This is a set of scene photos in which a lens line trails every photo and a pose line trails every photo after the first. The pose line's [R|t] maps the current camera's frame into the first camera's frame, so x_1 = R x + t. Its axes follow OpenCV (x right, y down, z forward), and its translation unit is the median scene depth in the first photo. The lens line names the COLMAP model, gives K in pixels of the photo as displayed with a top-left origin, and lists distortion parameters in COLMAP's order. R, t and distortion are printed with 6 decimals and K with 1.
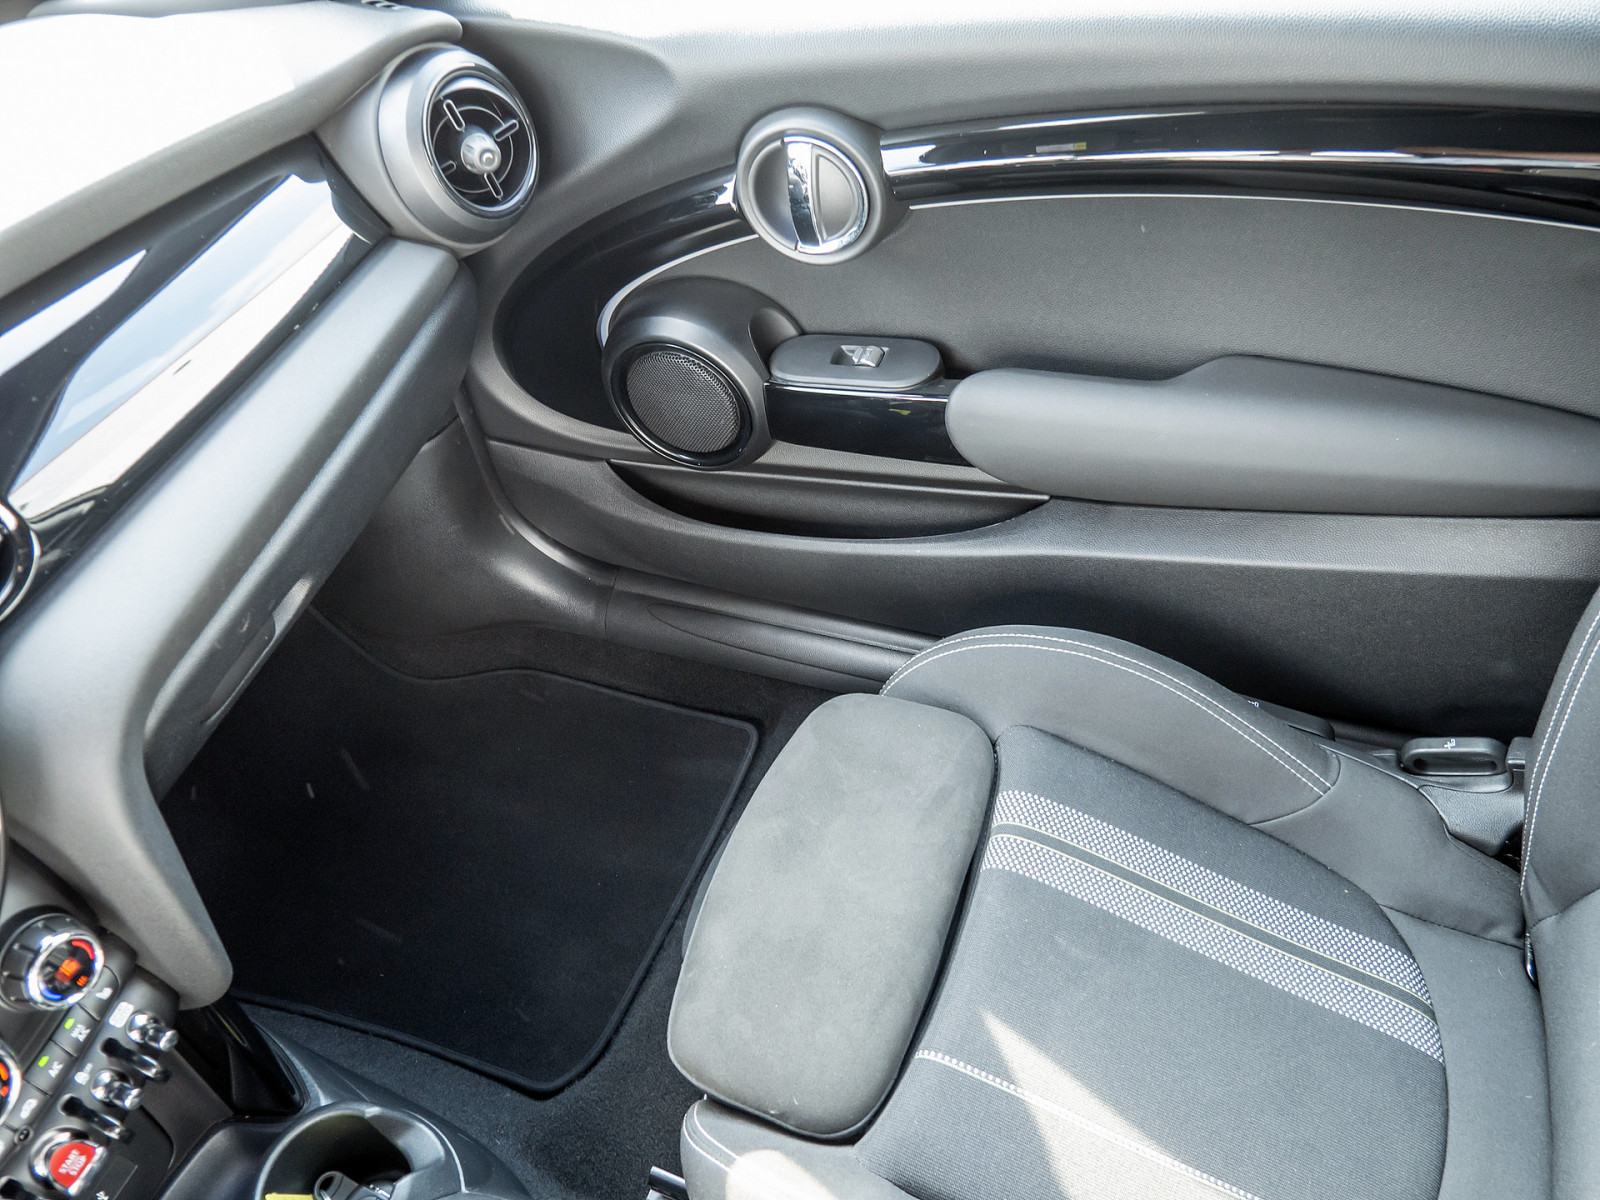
lens RADIAL K [[1159.5, 0, 800.0], [0, 1159.5, 600.0], [0, 0, 1]] dist [-0.064375, 0.029332]
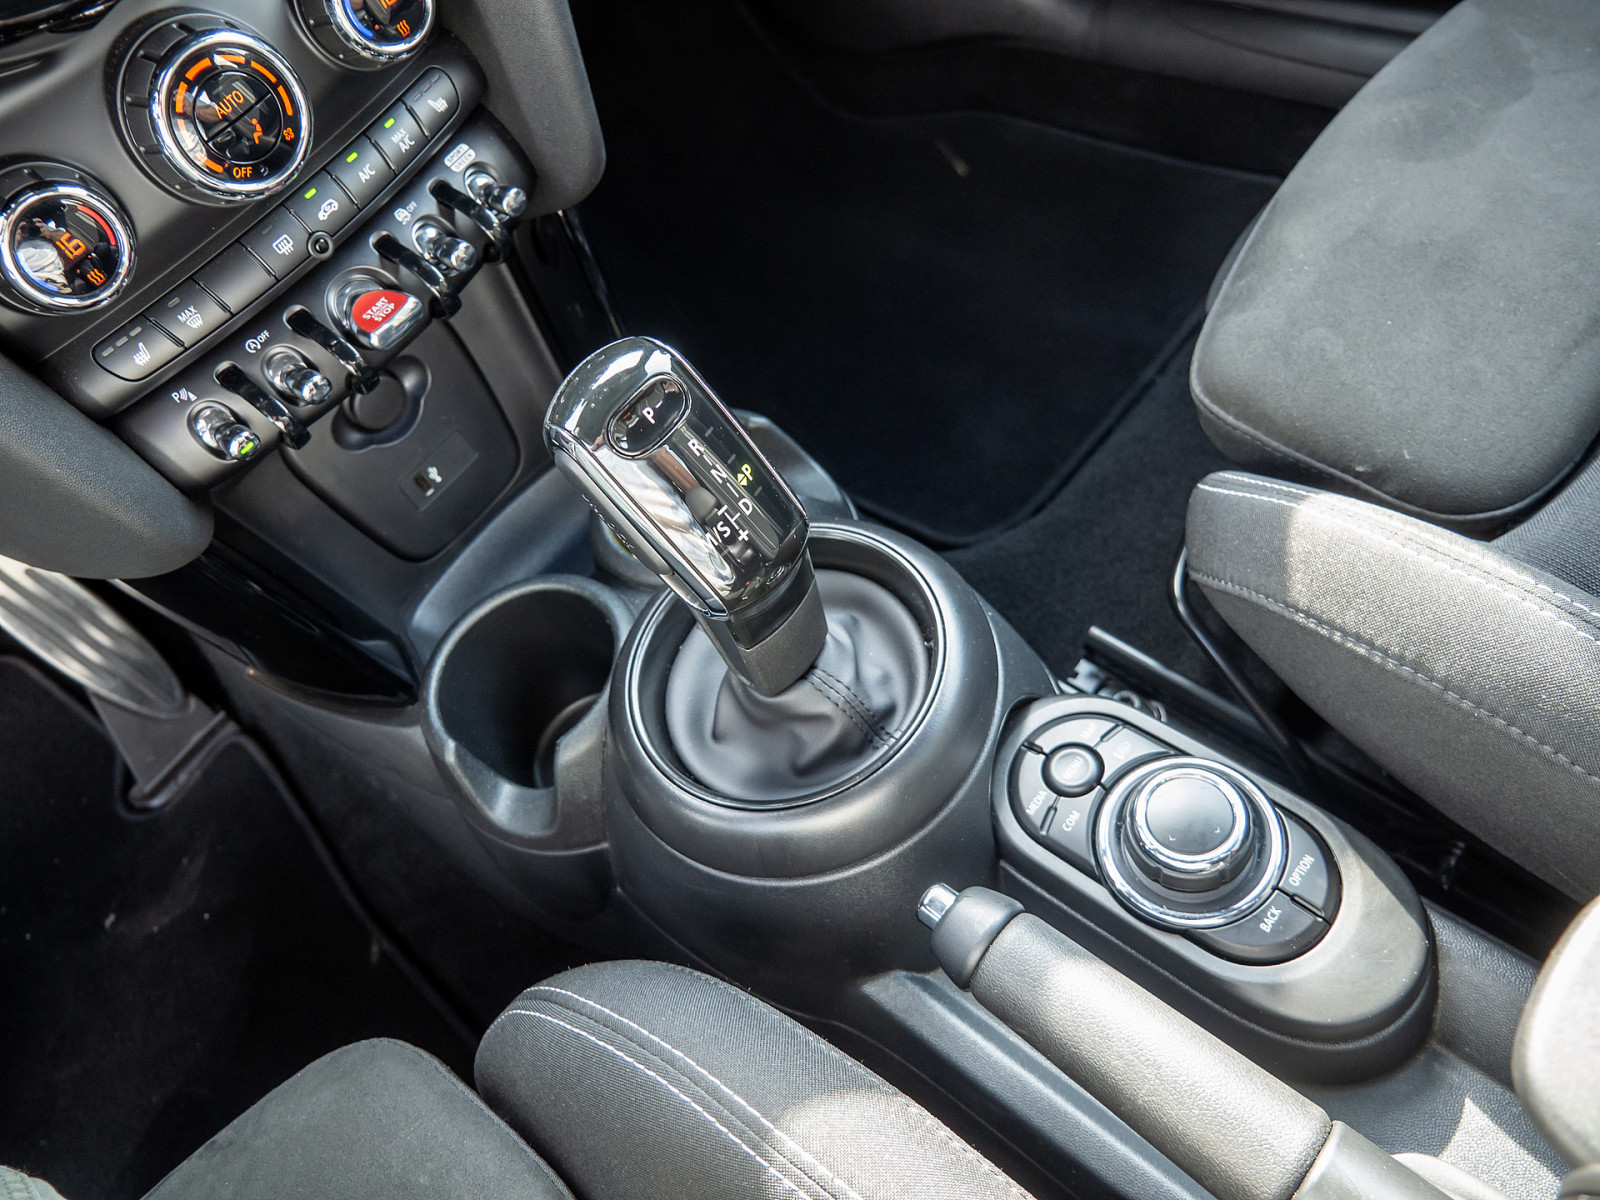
lens RADIAL K [[1159.5, 0, 800.0], [0, 1159.5, 600.0], [0, 0, 1]] dist [-0.064375, 0.029332]
pose [[0.936723, 0.194274, -0.291217, -0.109053], [-0.127169, 0.963890, 0.233972, 0.388212], [0.326157, -0.182134, 0.927604, 0.294351]]
